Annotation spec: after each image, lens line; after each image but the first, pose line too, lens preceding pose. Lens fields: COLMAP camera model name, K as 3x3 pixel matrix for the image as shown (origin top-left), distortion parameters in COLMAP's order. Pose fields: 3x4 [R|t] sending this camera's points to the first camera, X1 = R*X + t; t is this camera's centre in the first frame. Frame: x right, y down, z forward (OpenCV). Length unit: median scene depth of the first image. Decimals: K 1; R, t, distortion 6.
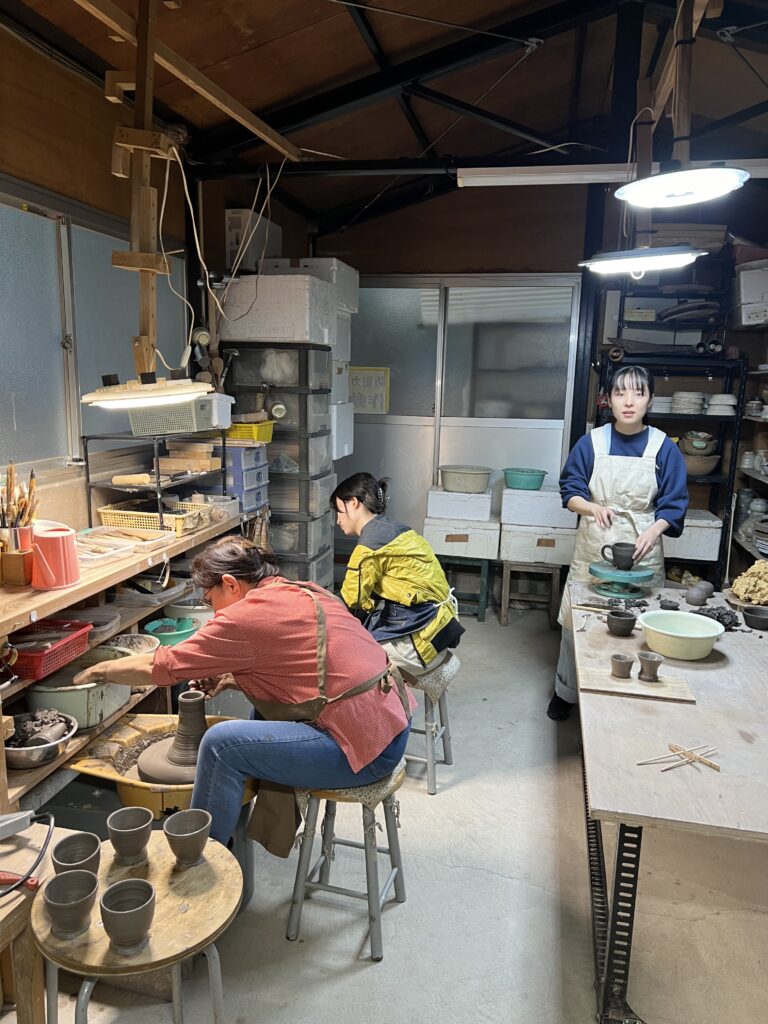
lens RADIAL K [[765.0, 0, 384.0], [0, 765.0, 512.0], [0, 0, 1]] dist [0.002022, -0.011204]
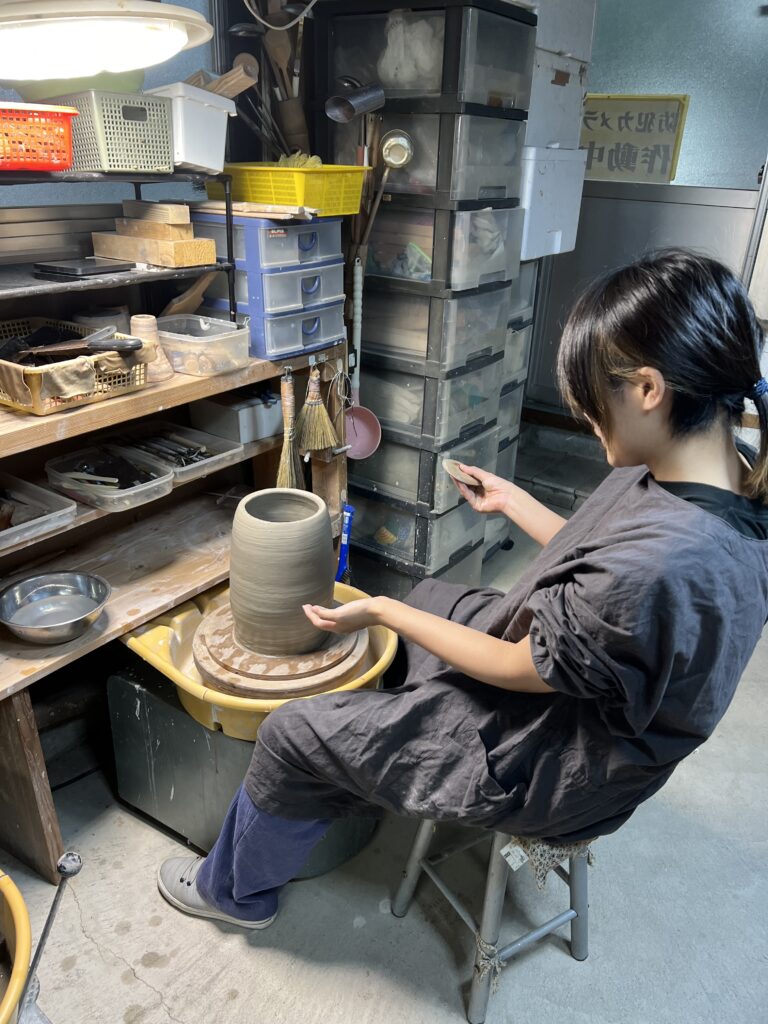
lens RADIAL K [[778.6, 0, 383.6], [0, 778.6, 533.9], [0, 0, 1]] dist [-0.002593, -0.004464]
pose [[0.925789, 0.173612, -0.335817, 0.066220], [-0.076160, 0.955751, 0.284147, -0.034781], [0.370289, -0.237484, 0.898046, 0.460650]]
